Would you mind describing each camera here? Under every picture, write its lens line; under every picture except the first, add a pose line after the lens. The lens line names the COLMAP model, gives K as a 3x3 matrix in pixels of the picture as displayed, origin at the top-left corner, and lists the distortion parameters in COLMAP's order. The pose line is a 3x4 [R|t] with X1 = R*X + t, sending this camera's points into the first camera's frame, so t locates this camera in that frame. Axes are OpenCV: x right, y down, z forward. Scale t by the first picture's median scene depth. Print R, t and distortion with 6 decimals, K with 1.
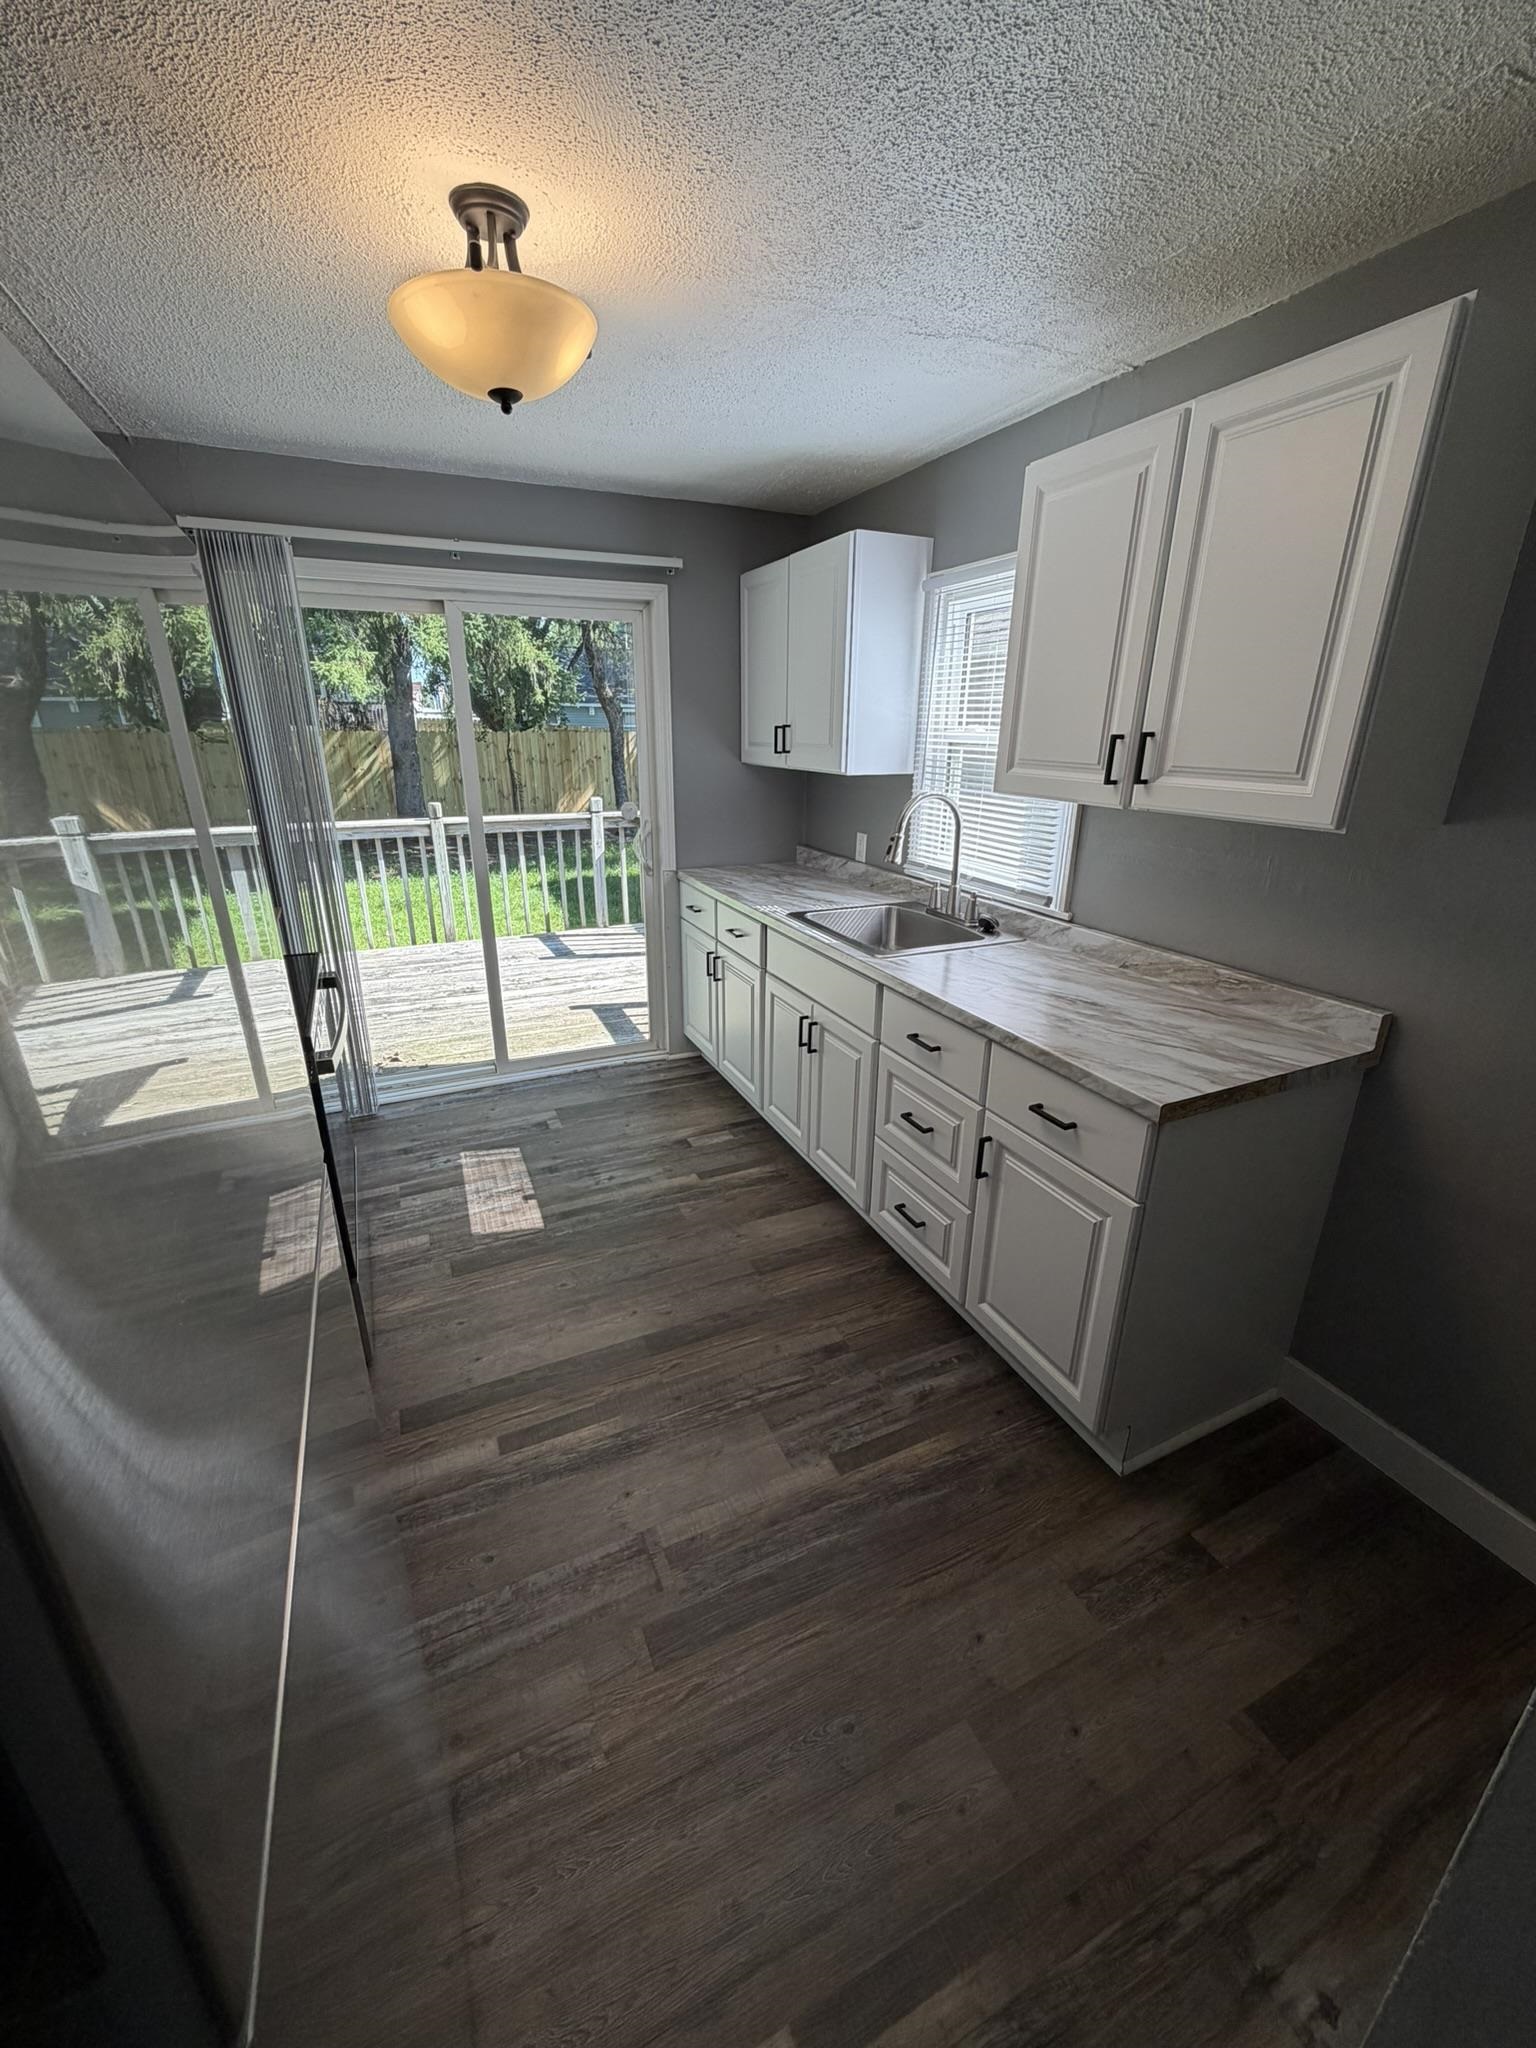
lens RADIAL K [[812.0, 0, 764.3], [0, 812.0, 1017.4], [0, 0, 1]] dist [0.000654, -0.000614]
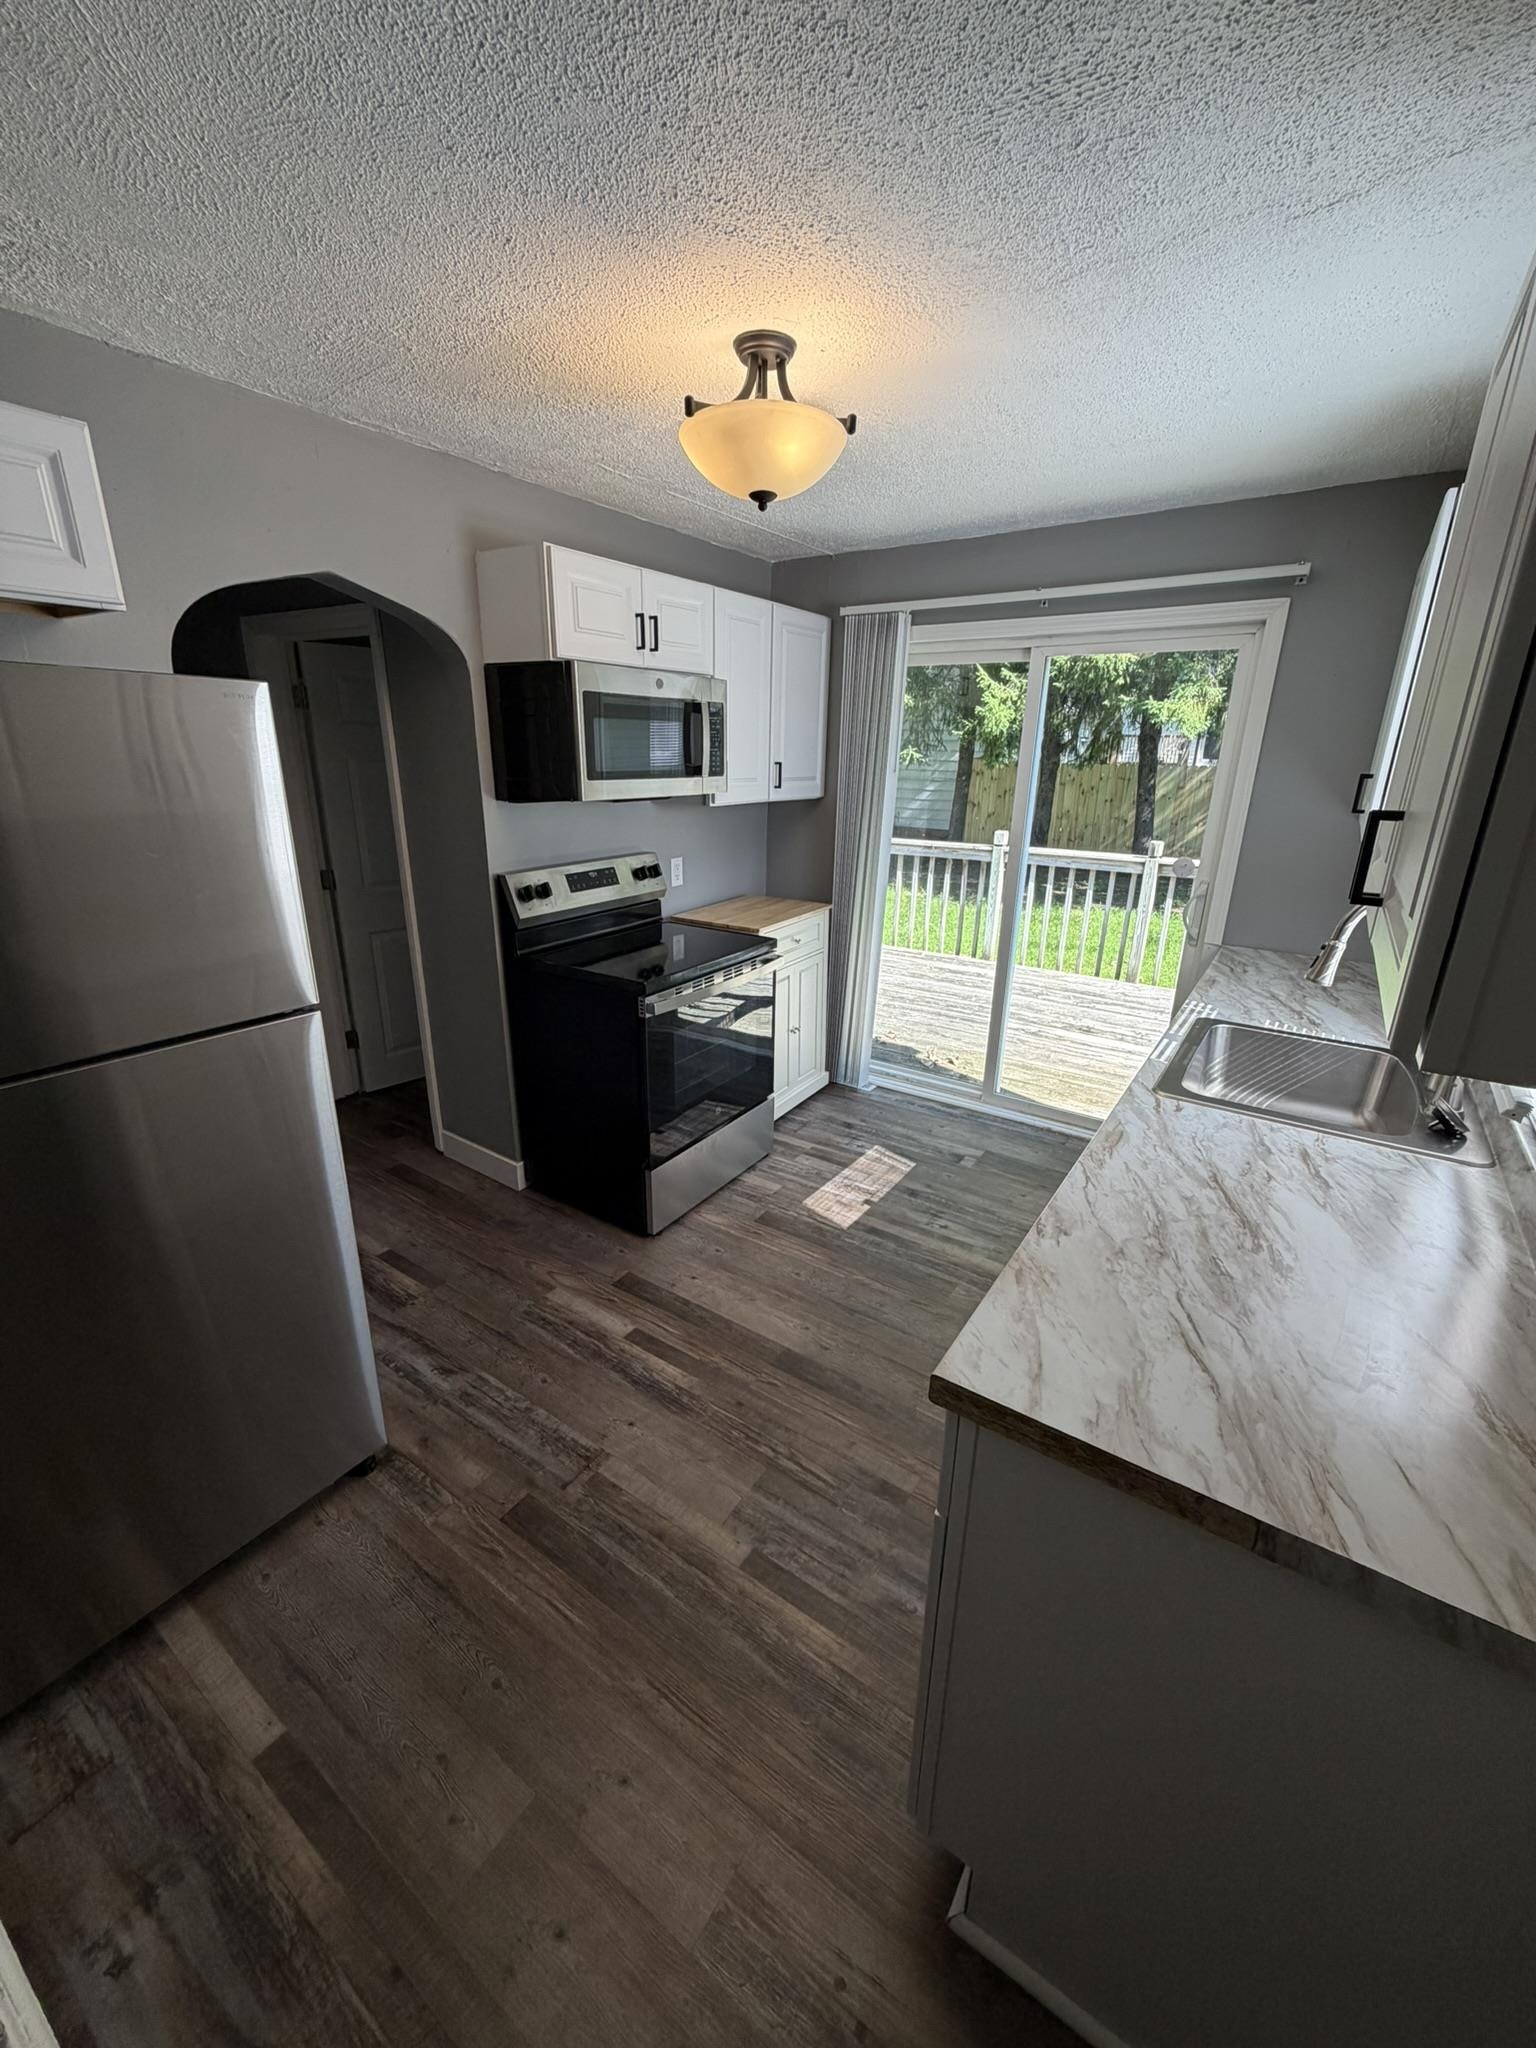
lens RADIAL K [[812.0, 0, 769.2], [0, 812.0, 1016.0], [0, 0, 1]] dist [0.000654, -0.000614]
pose [[0.515852, 0.269800, -0.813083, 0.467387], [-0.300566, 0.945778, 0.123140, -0.107667], [0.802220, 0.180863, 0.568975, 0.255710]]
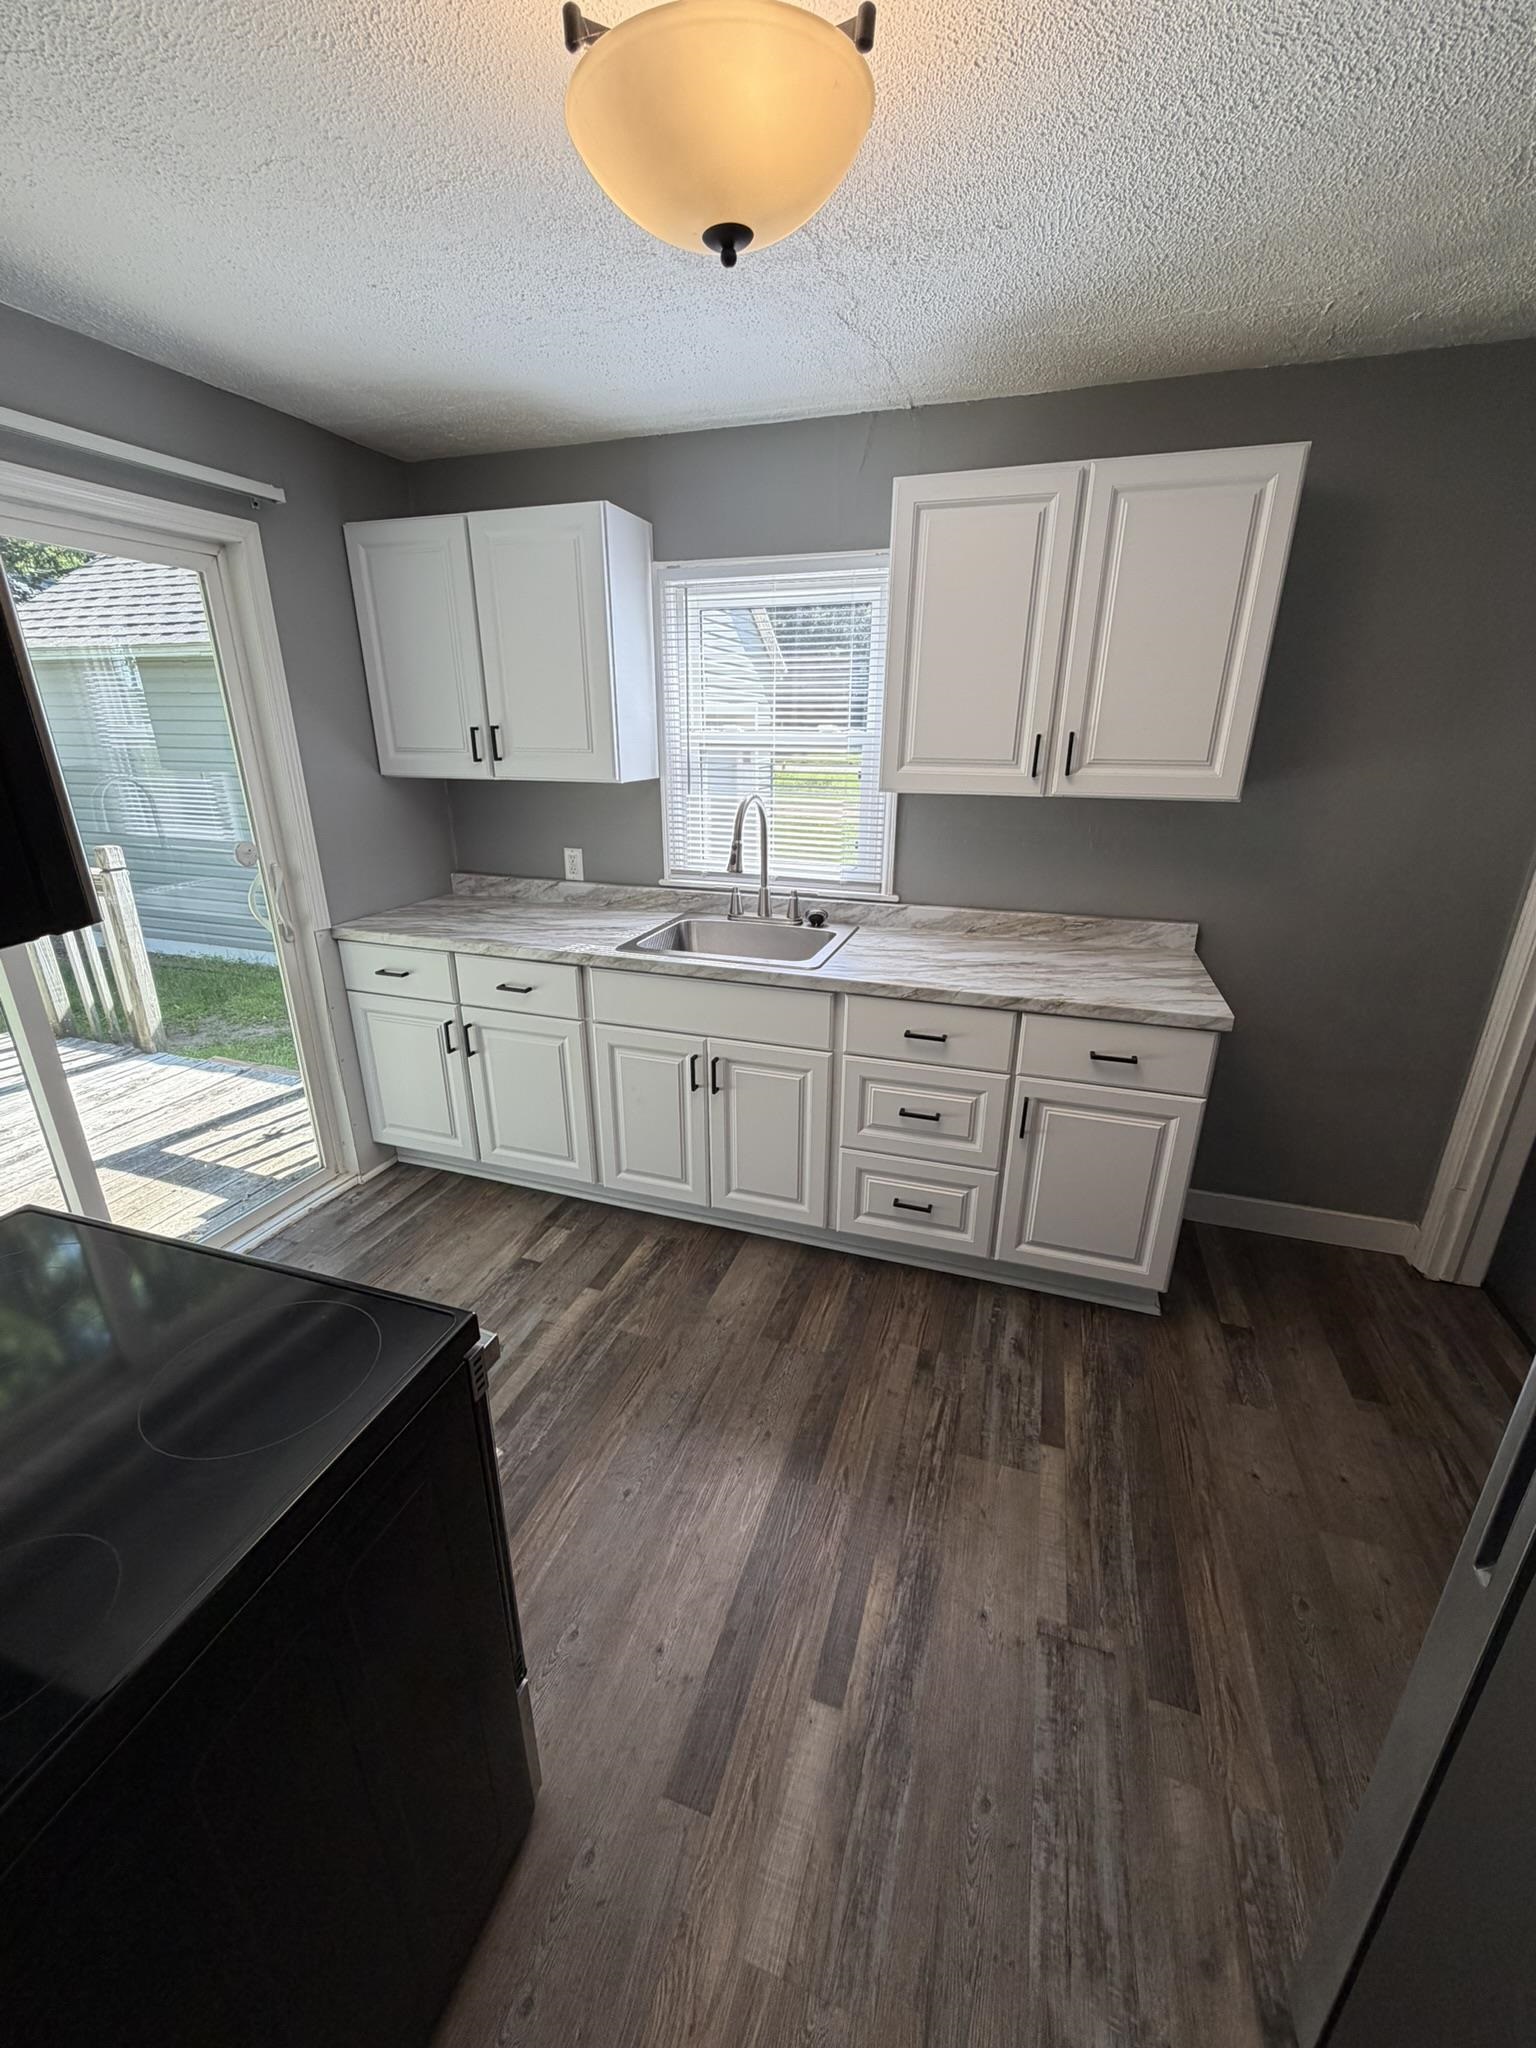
lens RADIAL K [[812.0, 0, 765.3], [0, 812.0, 1019.7], [0, 0, 1]] dist [0.000654, -0.000614]
pose [[0.685570, -0.251878, 0.683046, -0.494769], [0.248401, 0.962868, 0.105746, -0.114443], [-0.684318, 0.097173, 0.722680, 0.305570]]
